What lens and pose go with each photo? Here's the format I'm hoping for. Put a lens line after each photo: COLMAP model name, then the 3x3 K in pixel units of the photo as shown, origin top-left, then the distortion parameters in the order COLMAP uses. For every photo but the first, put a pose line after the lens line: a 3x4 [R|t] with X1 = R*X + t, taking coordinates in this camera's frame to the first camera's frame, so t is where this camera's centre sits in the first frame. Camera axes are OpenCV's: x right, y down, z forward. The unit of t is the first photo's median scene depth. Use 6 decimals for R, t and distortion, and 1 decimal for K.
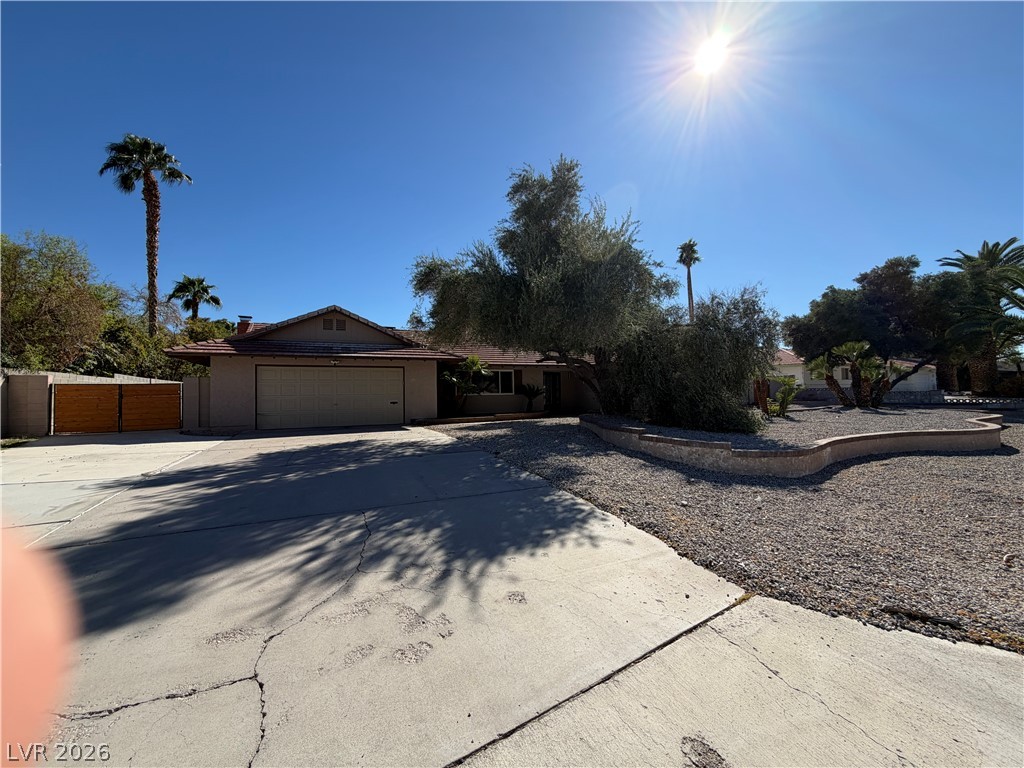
lens RADIAL K [[404.6, 0, 506.9], [0, 404.6, 382.7], [0, 0, 1]] dist [0.001772, 0.000492]
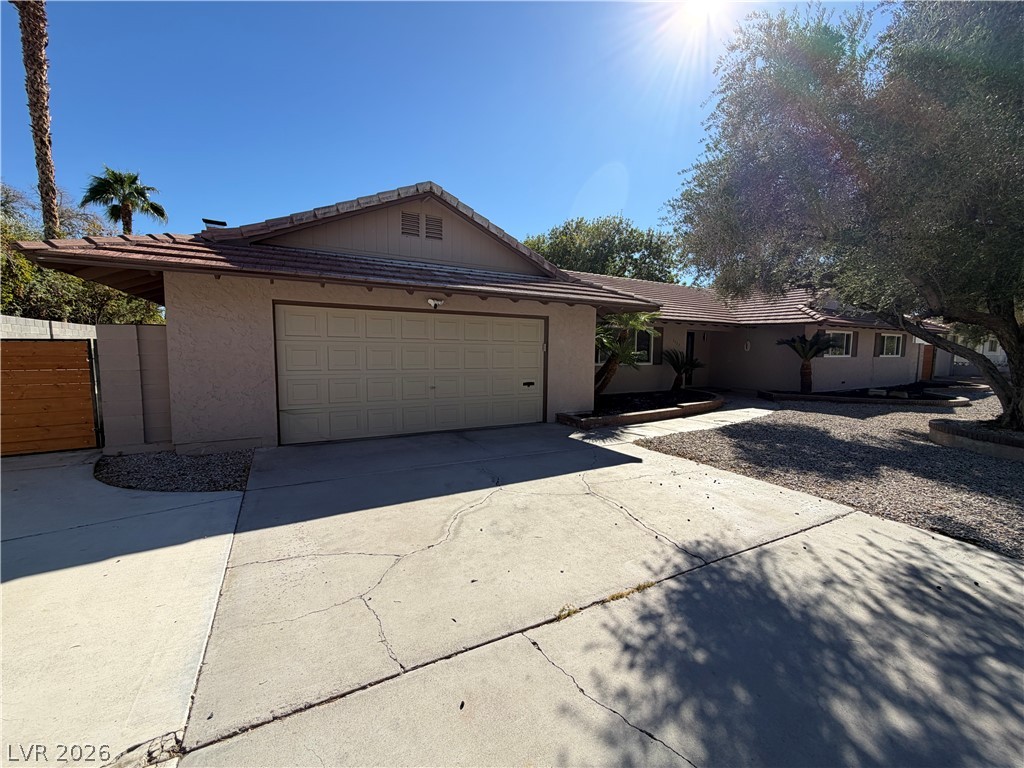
lens RADIAL K [[404.6, 0, 506.9], [0, 404.6, 382.7], [0, 0, 1]] dist [0.001772, 0.000492]
pose [[0.996338, 0.023084, 0.082330, -0.252799], [-0.032332, 0.993087, 0.112836, -0.008496], [-0.079157, -0.115084, 0.990197, 0.335887]]
